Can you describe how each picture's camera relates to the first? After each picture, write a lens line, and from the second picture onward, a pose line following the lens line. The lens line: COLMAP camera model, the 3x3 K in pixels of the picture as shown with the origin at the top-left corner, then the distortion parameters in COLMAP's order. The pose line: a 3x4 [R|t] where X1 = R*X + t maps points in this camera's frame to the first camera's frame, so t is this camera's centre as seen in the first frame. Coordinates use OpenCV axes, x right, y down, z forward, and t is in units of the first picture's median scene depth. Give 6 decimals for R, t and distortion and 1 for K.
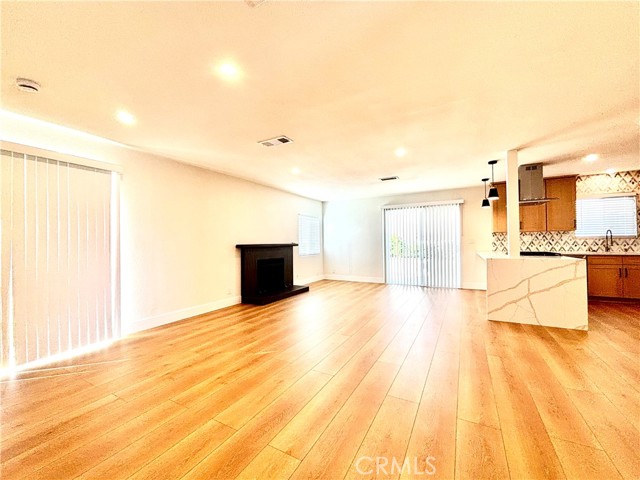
lens RADIAL K [[260.5, 0, 320.1], [0, 260.5, 241.4], [0, 0, 1]] dist [0.002733, -0.000779]
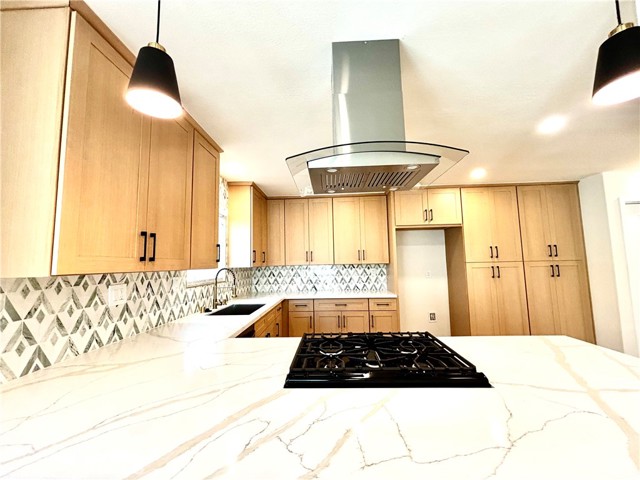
lens RADIAL K [[260.5, 0, 321.2], [0, 260.5, 240.0], [0, 0, 1]] dist [0.002733, -0.000779]
pose [[-0.434898, 0.104502, 0.894396, 0.466471], [0.021752, 0.994173, -0.105583, -0.037686], [-0.900217, -0.026463, -0.434637, 0.971611]]
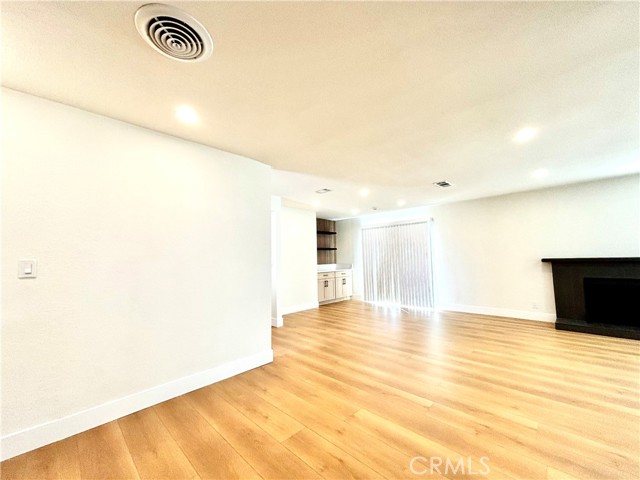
lens RADIAL K [[260.5, 0, 319.1], [0, 260.5, 237.9], [0, 0, 1]] dist [0.002733, -0.000779]
pose [[-0.267040, -0.055842, -0.962066, 0.756030], [0.030285, 0.997340, -0.066296, -0.022345], [0.963209, -0.046840, -0.264639, 0.426602]]
